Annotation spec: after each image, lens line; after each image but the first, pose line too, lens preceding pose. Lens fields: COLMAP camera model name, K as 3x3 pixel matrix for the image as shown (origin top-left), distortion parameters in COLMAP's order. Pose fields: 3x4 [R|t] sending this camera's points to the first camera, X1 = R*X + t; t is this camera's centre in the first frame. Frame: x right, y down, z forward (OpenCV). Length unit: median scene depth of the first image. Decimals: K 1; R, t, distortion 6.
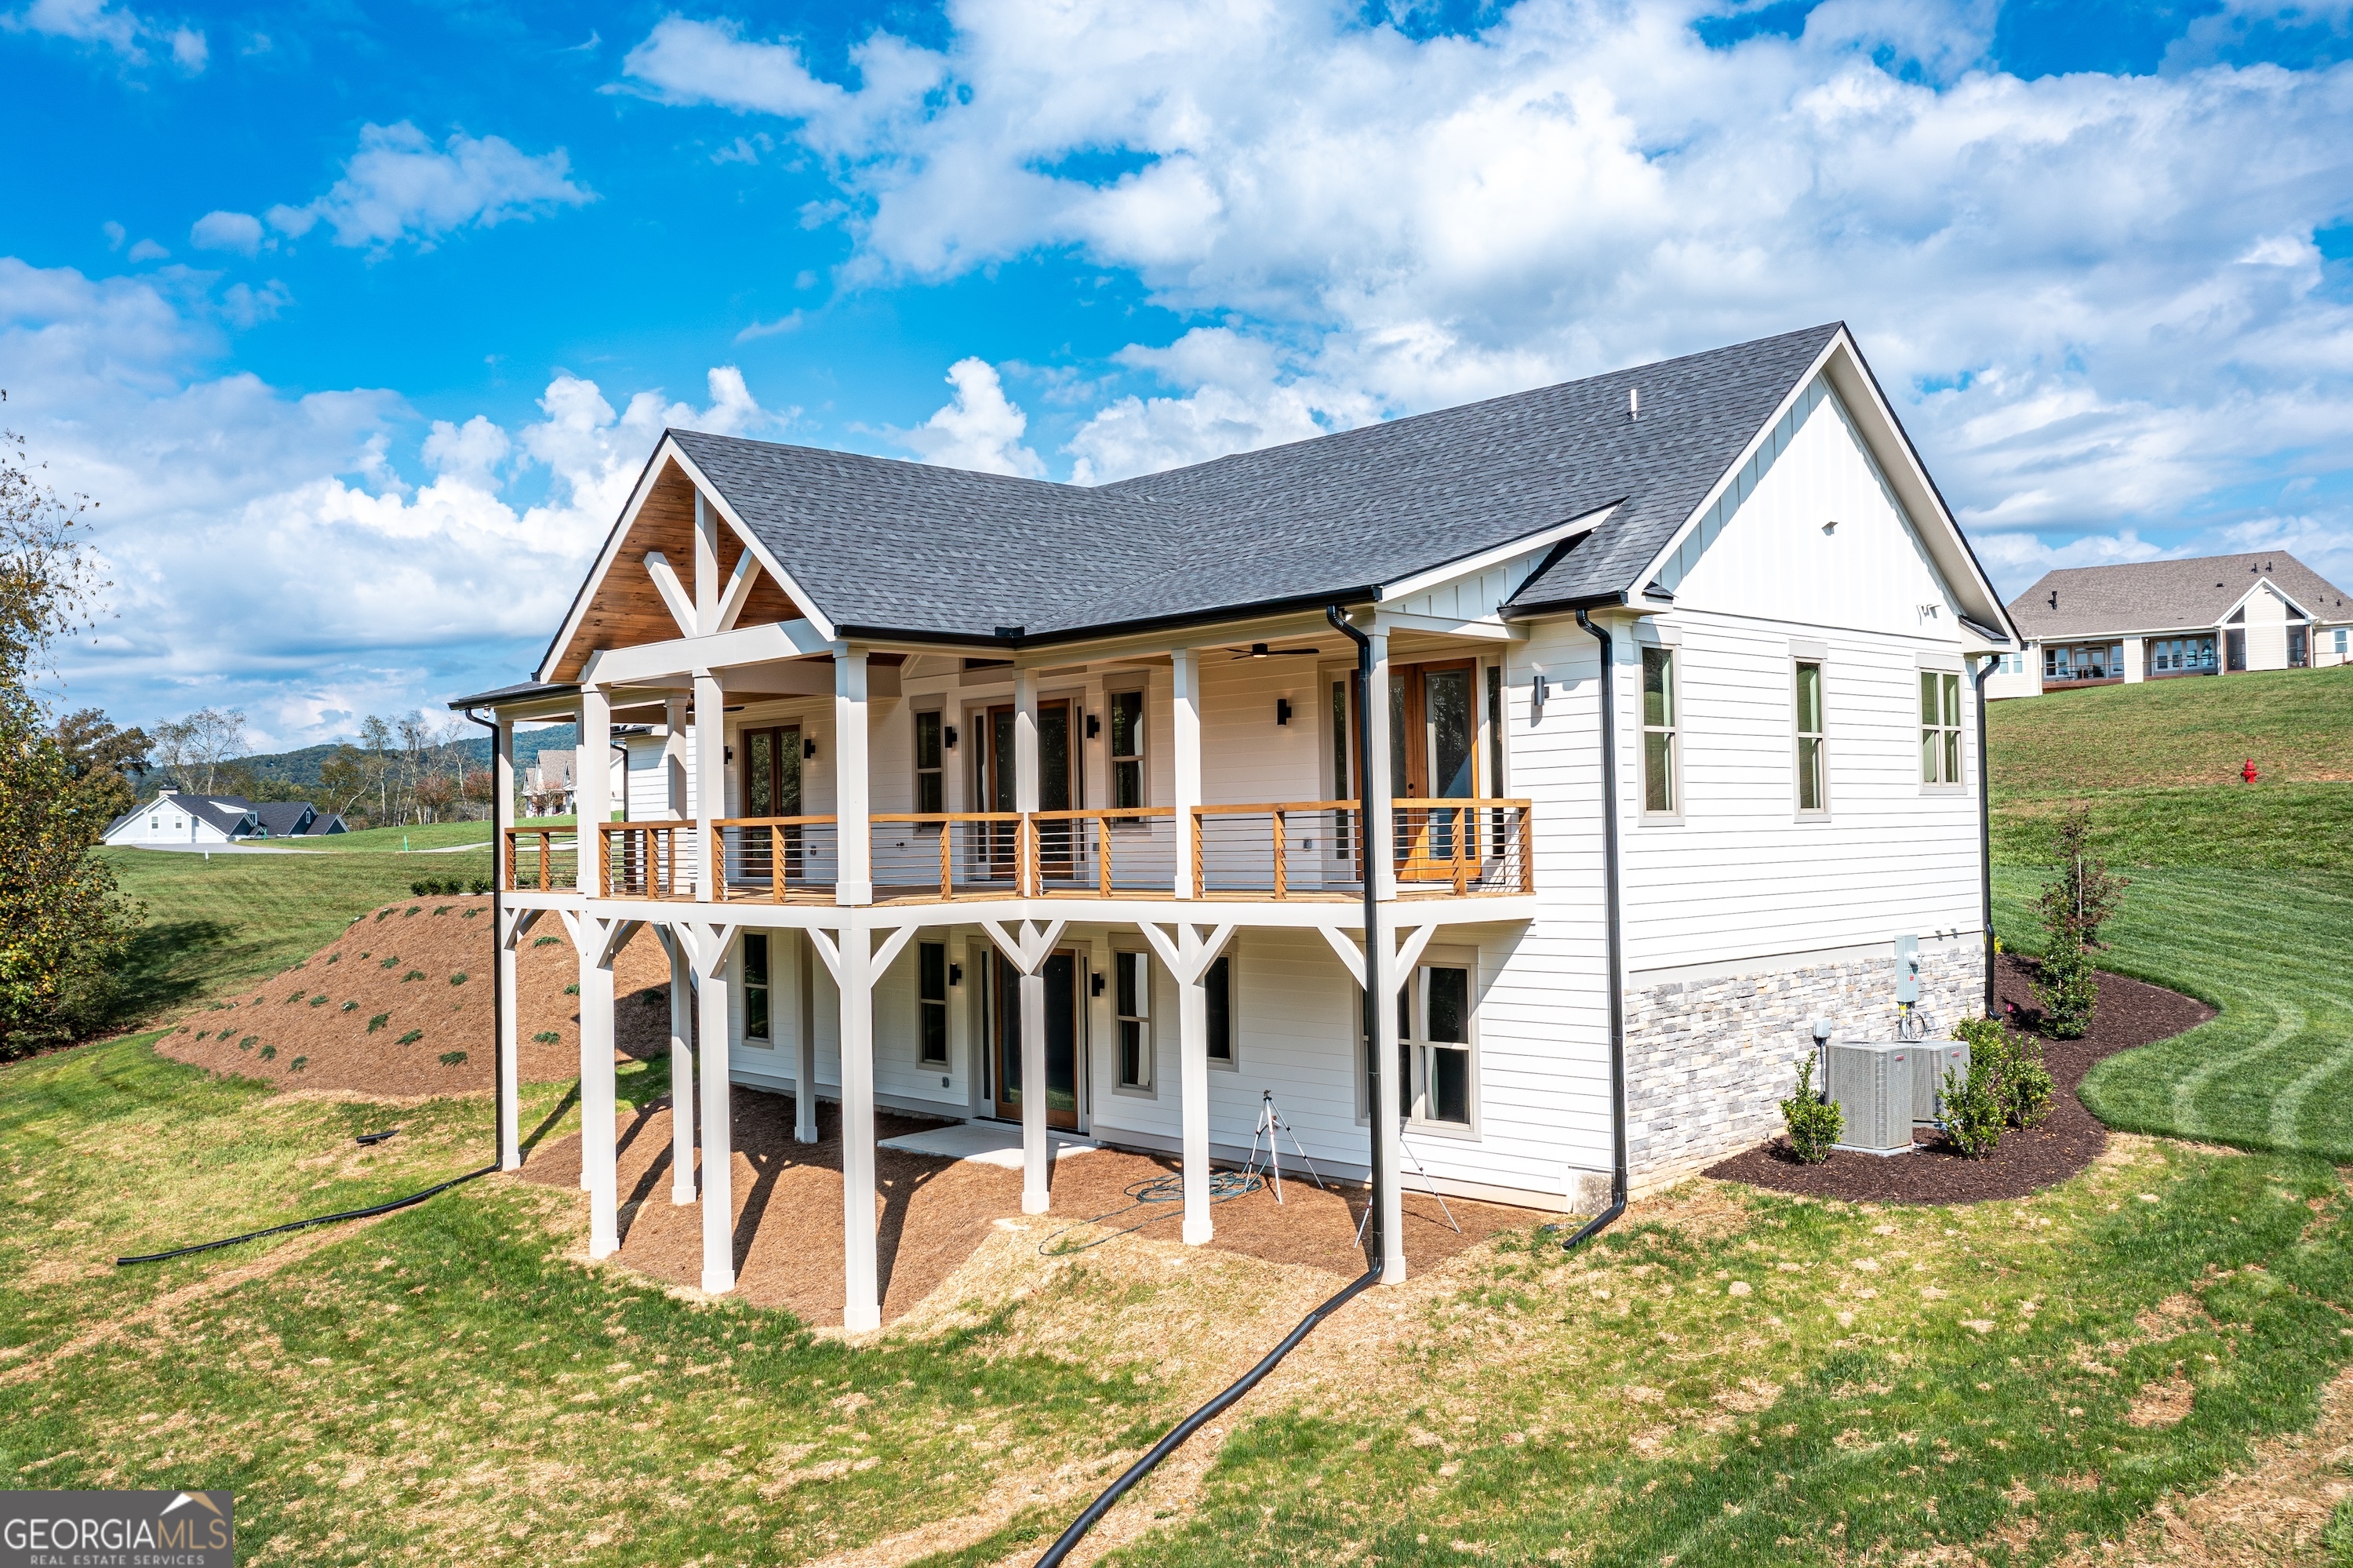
lens RADIAL K [[1852.9, 0, 1175.0], [0, 1852.9, 776.9], [0, 0, 1]] dist [-0.002875, -0.000269]
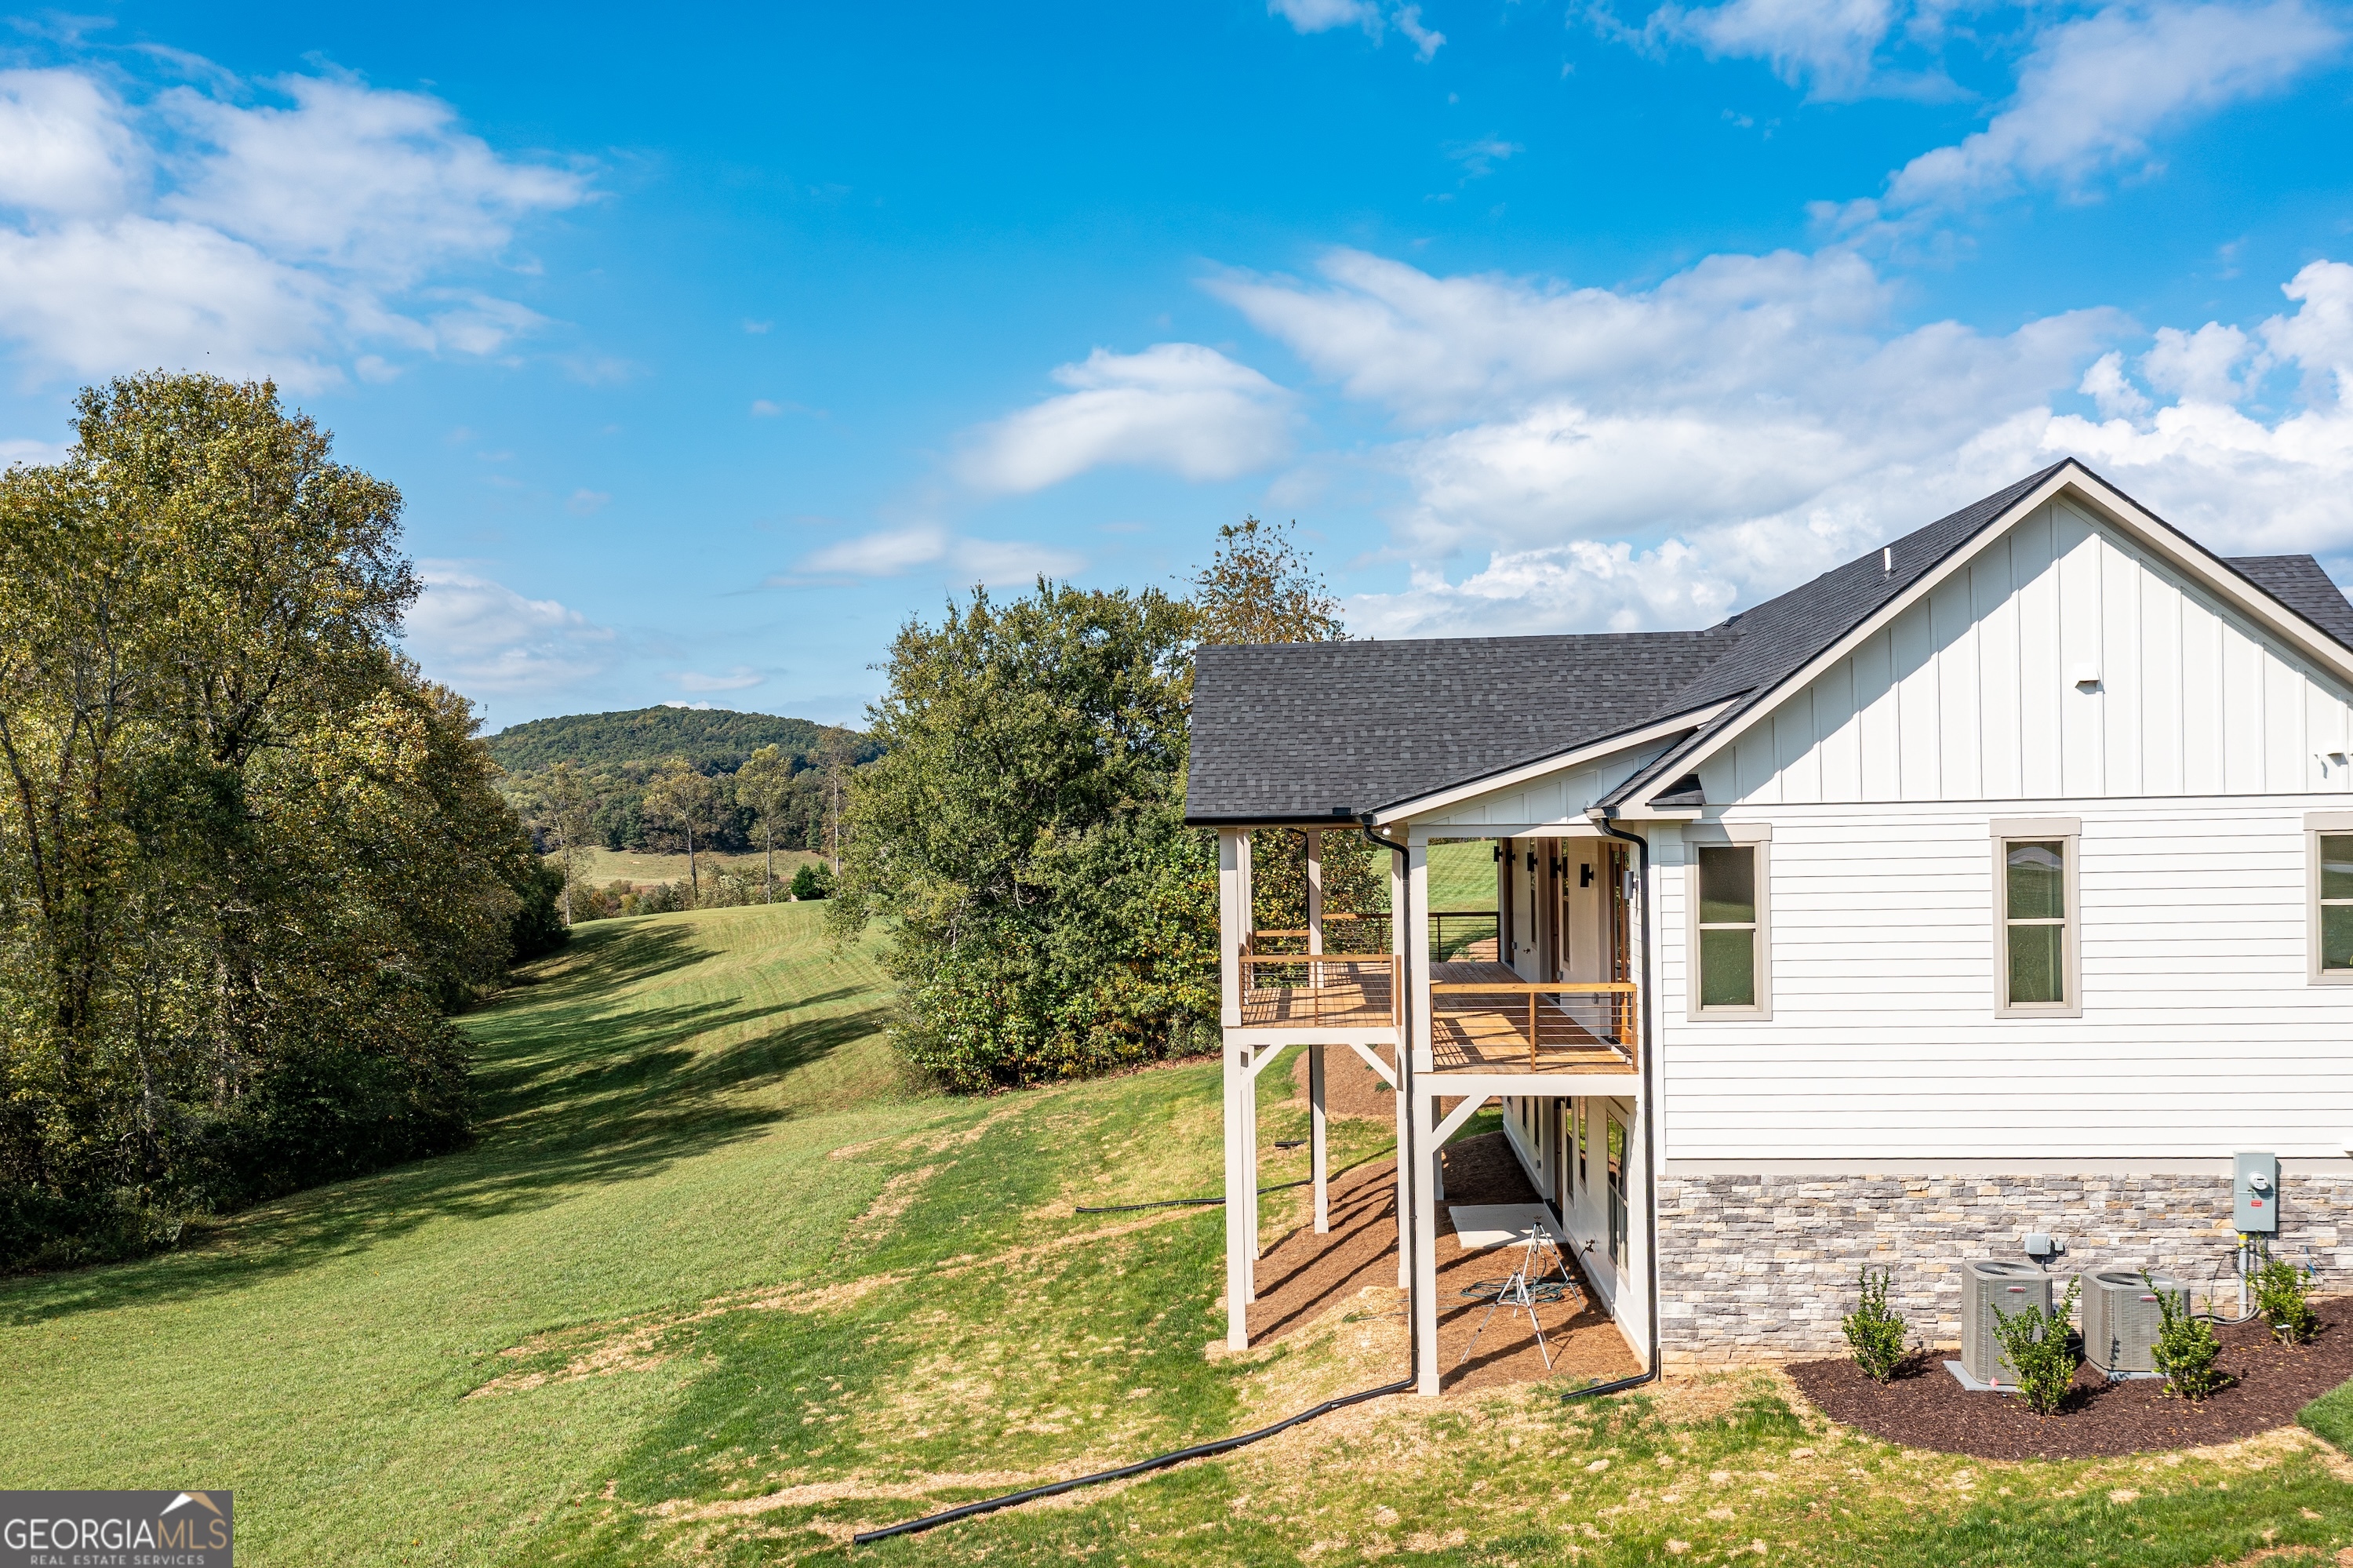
lens RADIAL K [[1931.3, 0, 1174.6], [0, 1931.3, 848.0], [0, 0, 1]] dist [0.008892, 0.008591]
pose [[0.674825, 0.014422, -0.737837, 0.847386], [0.026204, 0.998710, 0.043487, -0.124016], [0.737512, -0.048680, 0.673577, 0.059995]]
